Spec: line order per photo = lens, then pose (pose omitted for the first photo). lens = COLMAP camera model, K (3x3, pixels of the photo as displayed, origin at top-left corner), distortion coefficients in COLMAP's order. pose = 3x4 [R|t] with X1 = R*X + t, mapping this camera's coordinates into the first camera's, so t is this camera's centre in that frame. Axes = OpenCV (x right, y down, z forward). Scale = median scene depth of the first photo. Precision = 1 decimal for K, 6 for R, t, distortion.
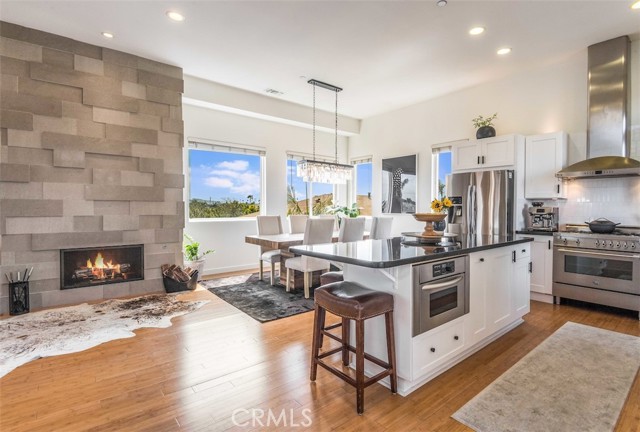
lens RADIAL K [[318.0, 0, 336.9], [0, 318.0, 212.5], [0, 0, 1]] dist [0.012330, -0.017298]
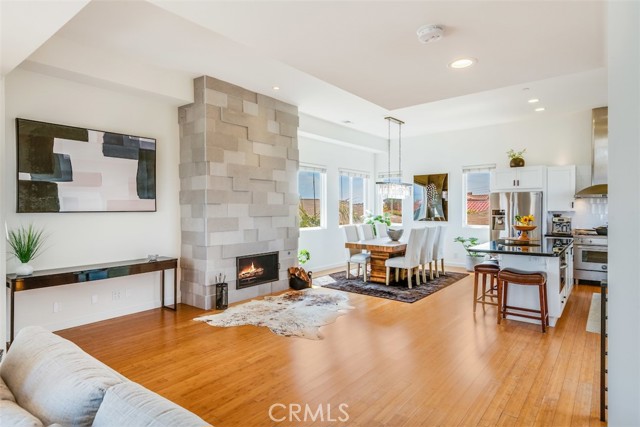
lens RADIAL K [[359.3, 0, 318.1], [0, 359.3, 211.4], [0, 0, 1]] dist [0.043171, -0.028094]
pose [[0.982612, -0.008679, 0.185471, -0.719951], [0.010205, 0.999921, -0.007276, -0.043459], [-0.185393, 0.009042, 0.982623, -0.396688]]
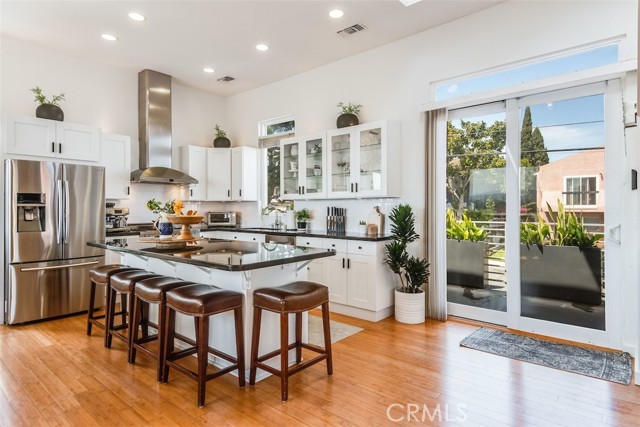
lens RADIAL K [[359.3, 0, 318.1], [0, 359.3, 211.4], [0, 0, 1]] dist [0.043171, -0.028094]
pose [[-0.146988, -0.010907, 0.989078, -0.567231], [0.014167, 0.999813, 0.013131, -0.012220], [-0.989037, 0.015942, -0.146806, 0.534750]]
